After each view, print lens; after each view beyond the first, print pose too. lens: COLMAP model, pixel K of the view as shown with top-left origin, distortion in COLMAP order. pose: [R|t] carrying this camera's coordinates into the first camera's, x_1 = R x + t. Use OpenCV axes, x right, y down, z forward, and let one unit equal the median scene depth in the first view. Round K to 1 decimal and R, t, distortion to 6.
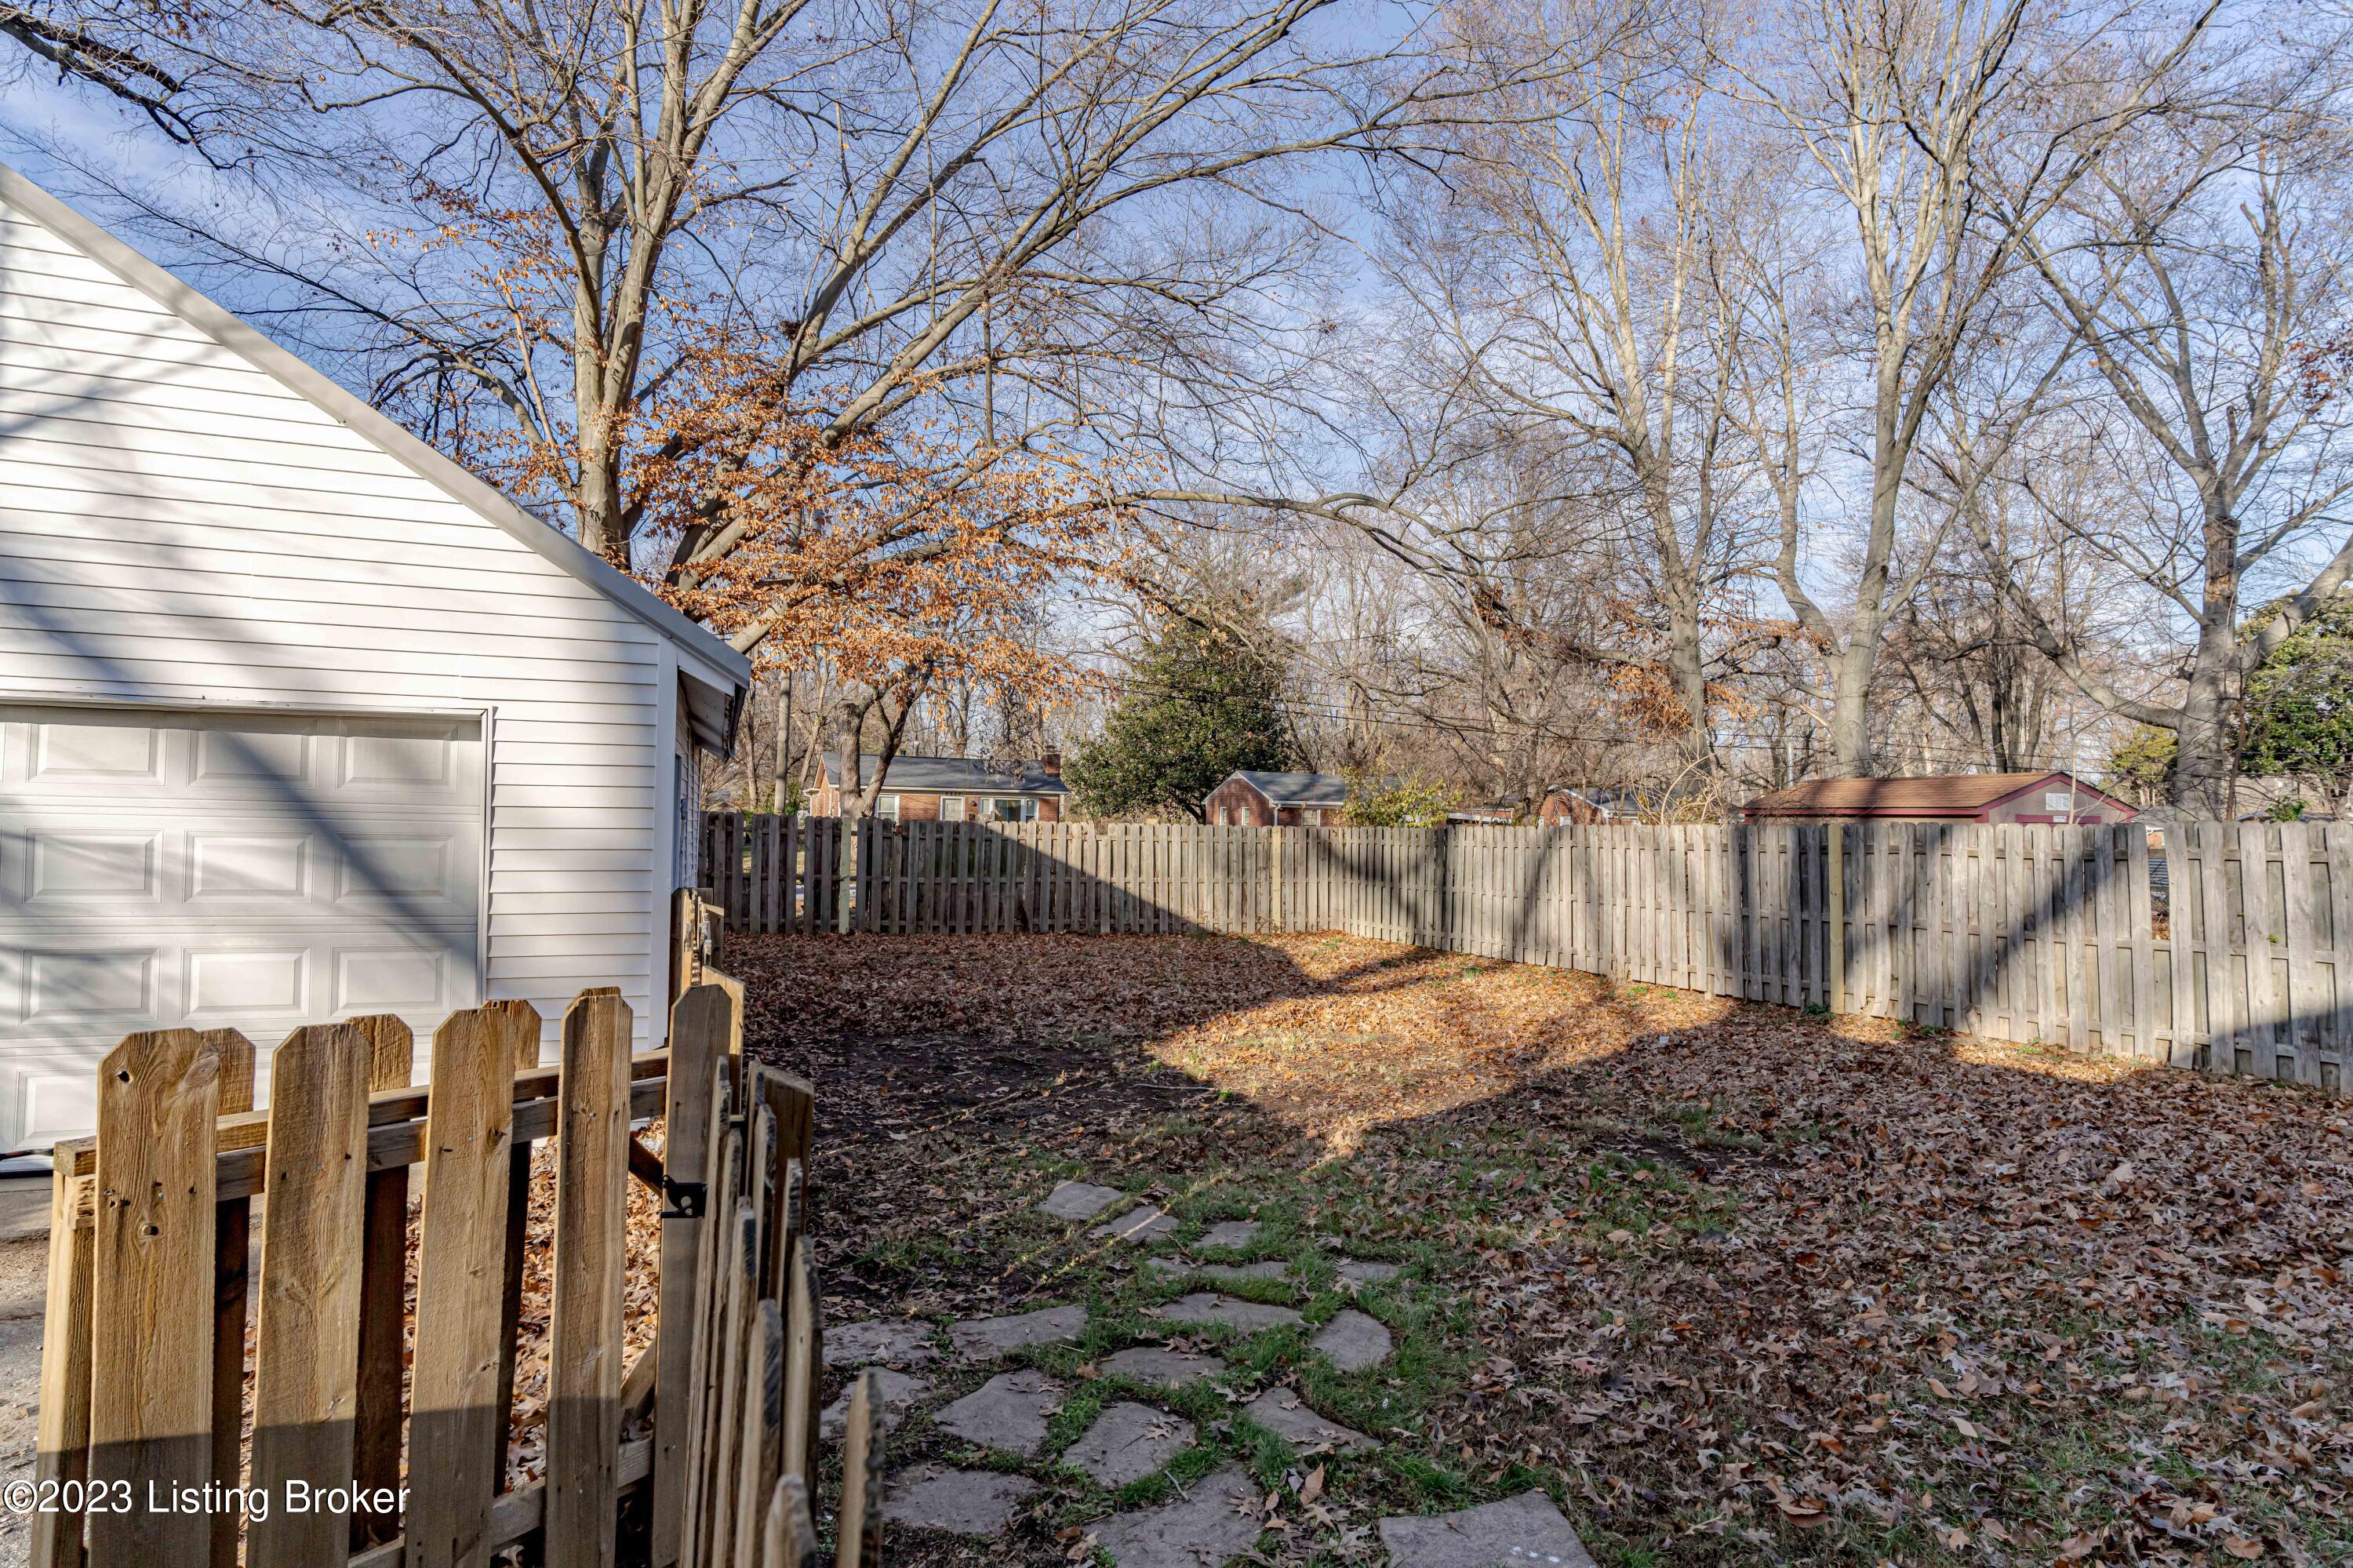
lens RADIAL K [[1290.0, 0, 1173.0], [0, 1290.0, 786.7], [0, 0, 1]] dist [-0.003113, 0.004844]
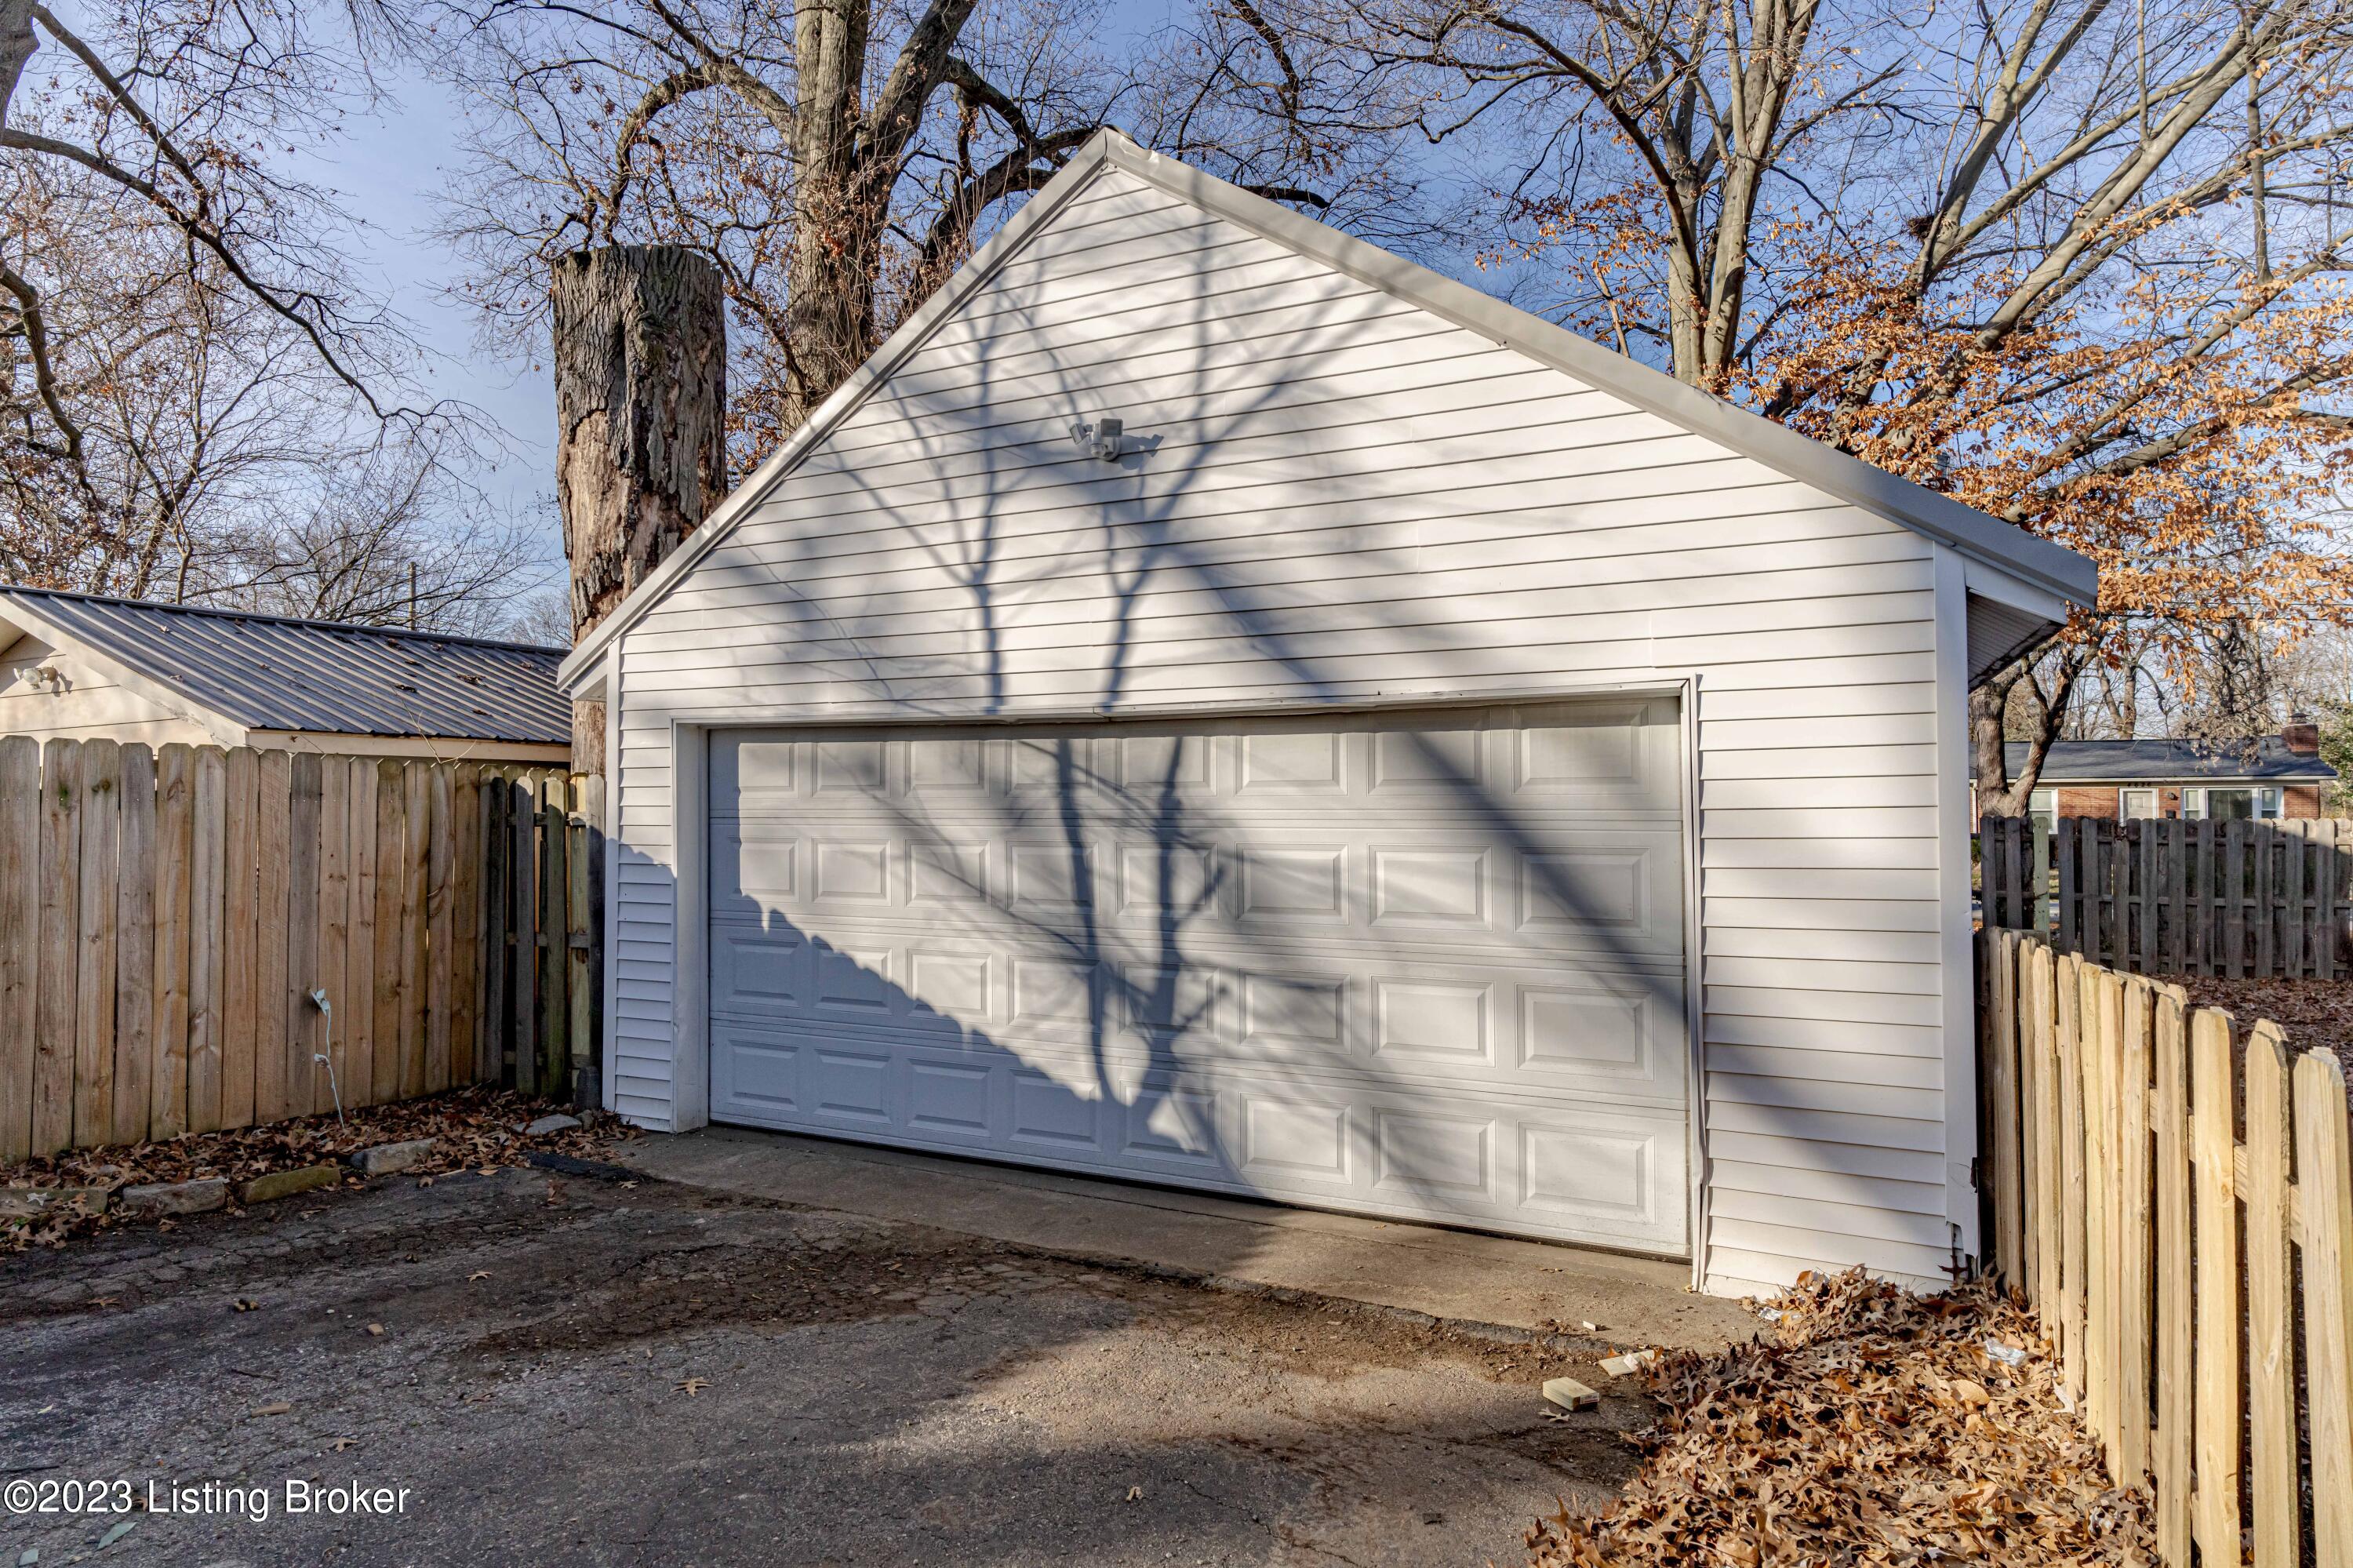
lens RADIAL K [[1290.0, 0, 1168.7], [0, 1290.0, 784.0], [0, 0, 1]] dist [-0.003113, 0.004844]
pose [[0.701296, -0.041572, -0.711657, -0.068736], [0.036478, 0.999083, -0.022415, 0.001960], [0.711936, -0.010240, 0.702170, 0.084014]]
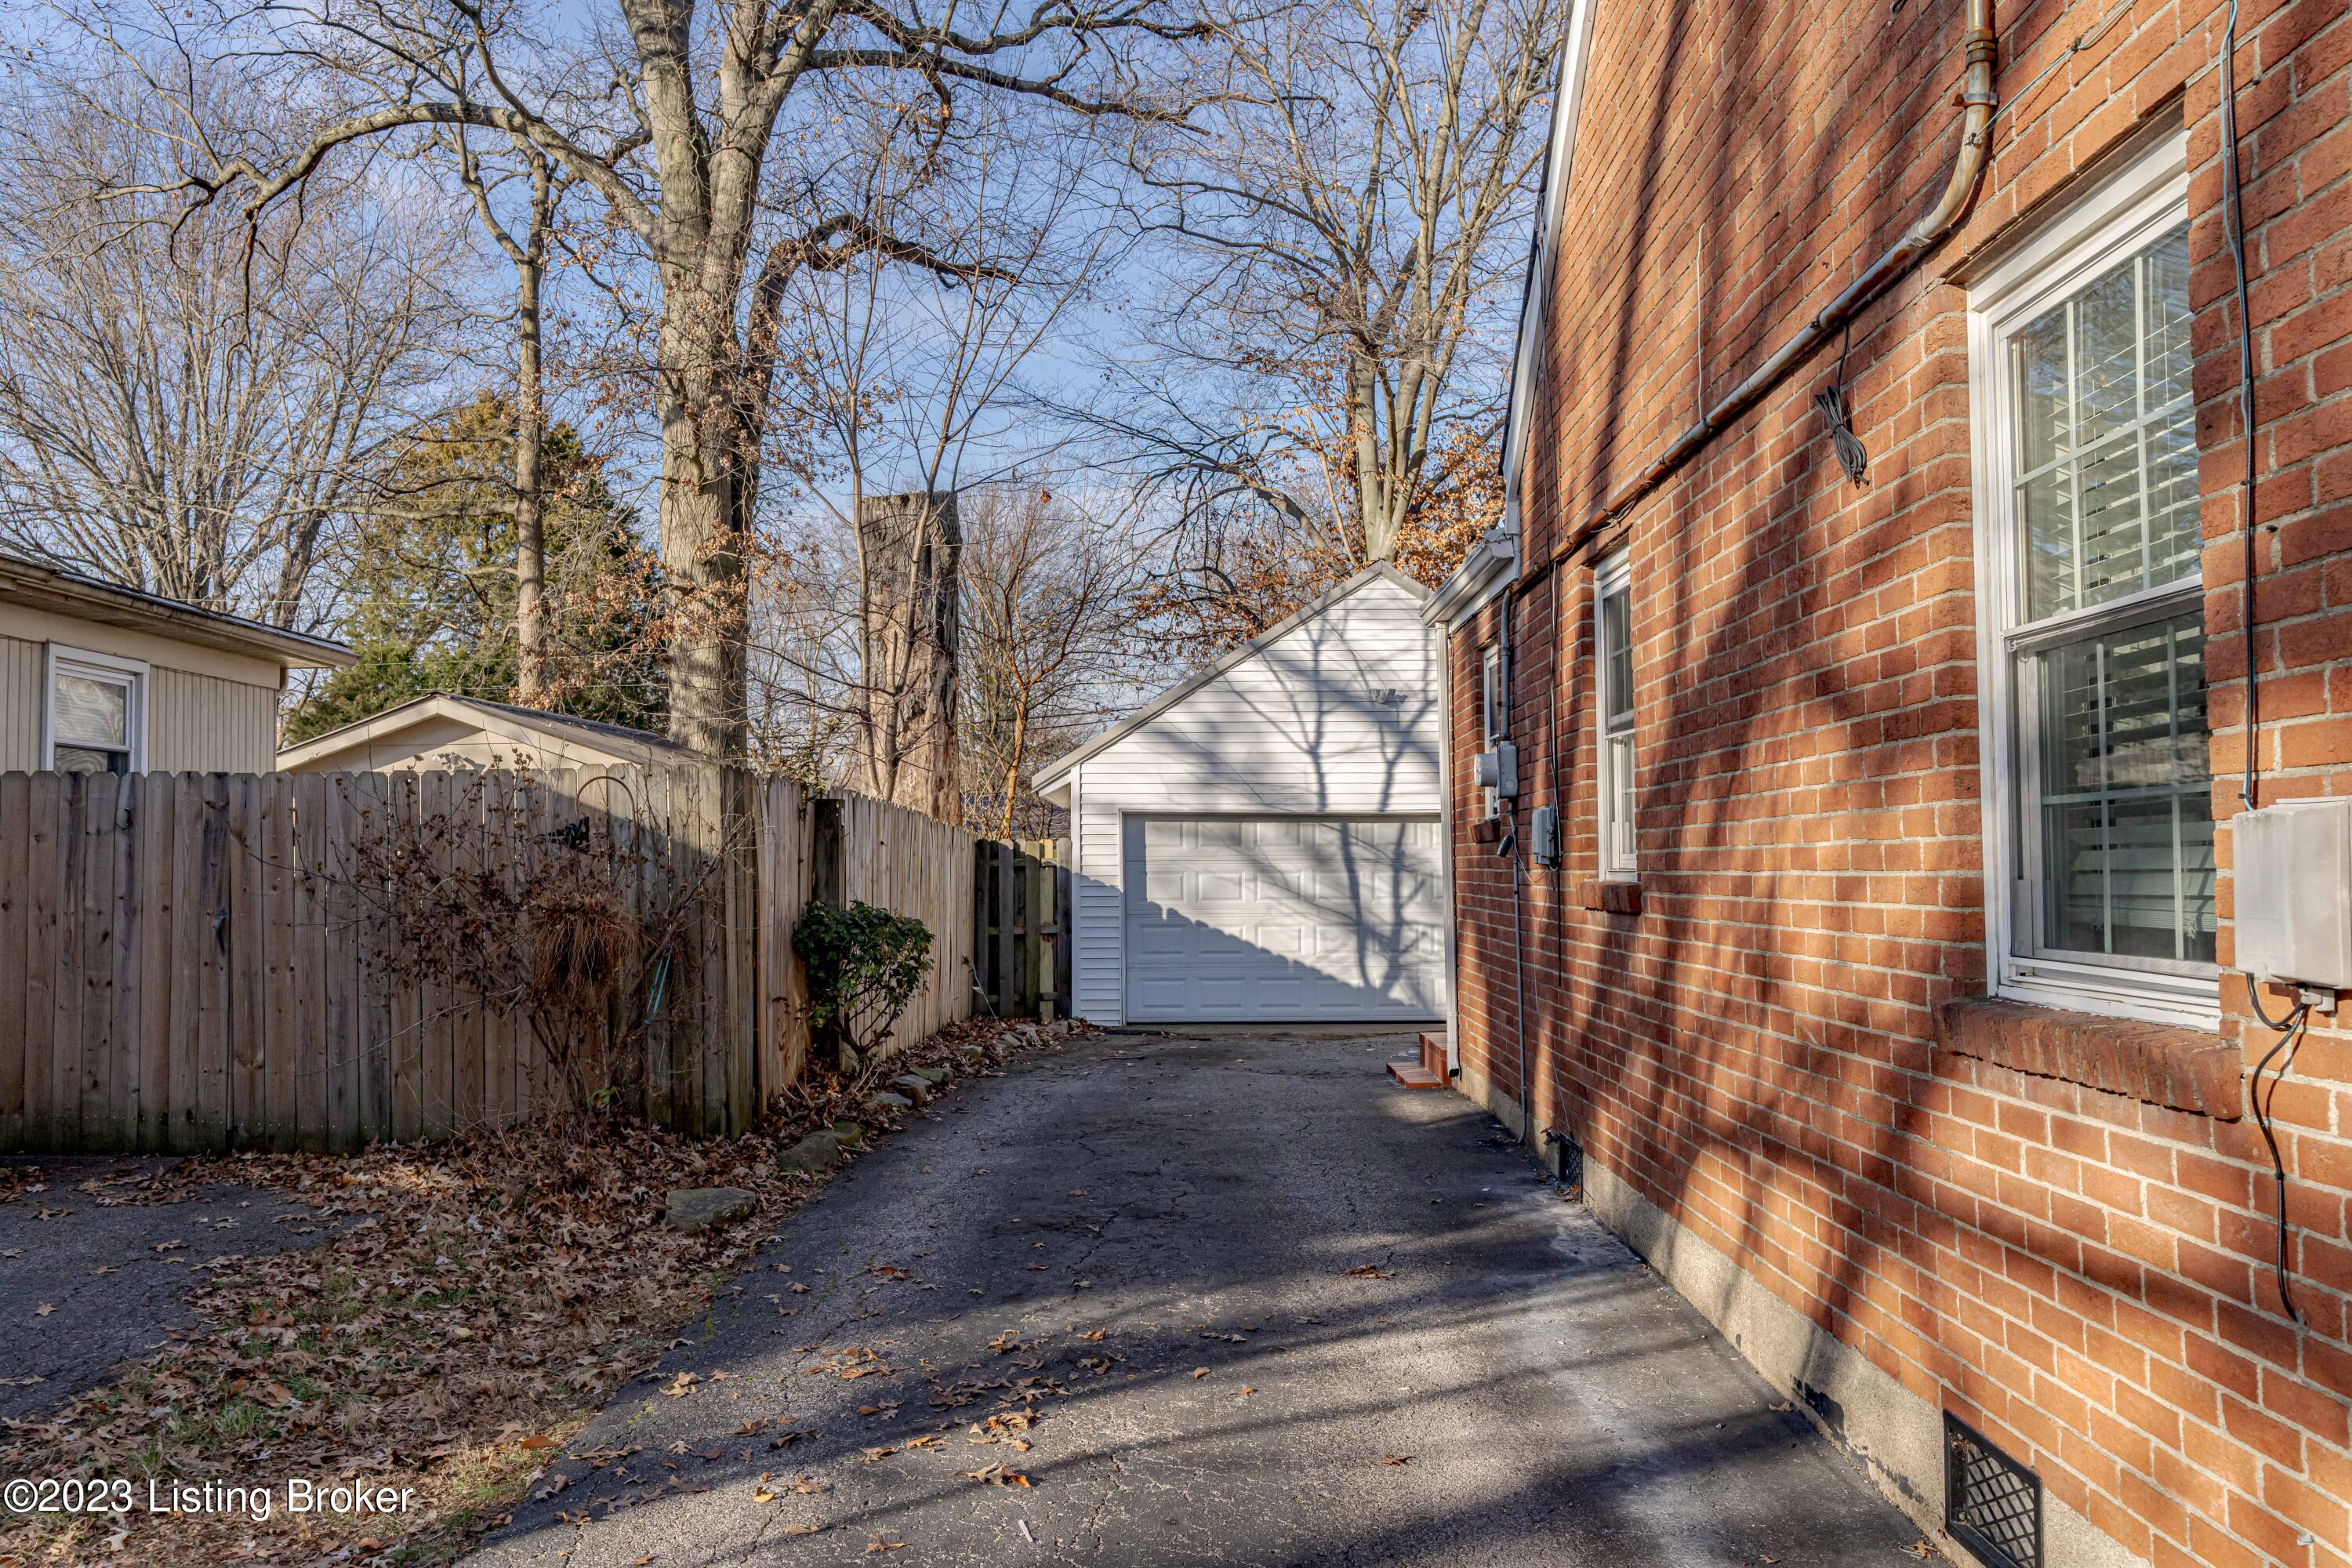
lens RADIAL K [[1869.9, 0, 1169.5], [0, 1869.9, 793.5], [0, 0, 1]] dist [-0.003074, -0.000110]
pose [[0.933970, -0.047085, -0.354237, -0.043023], [0.040109, 0.998830, -0.027012, -0.009941], [0.355094, 0.011020, 0.934766, -0.691176]]
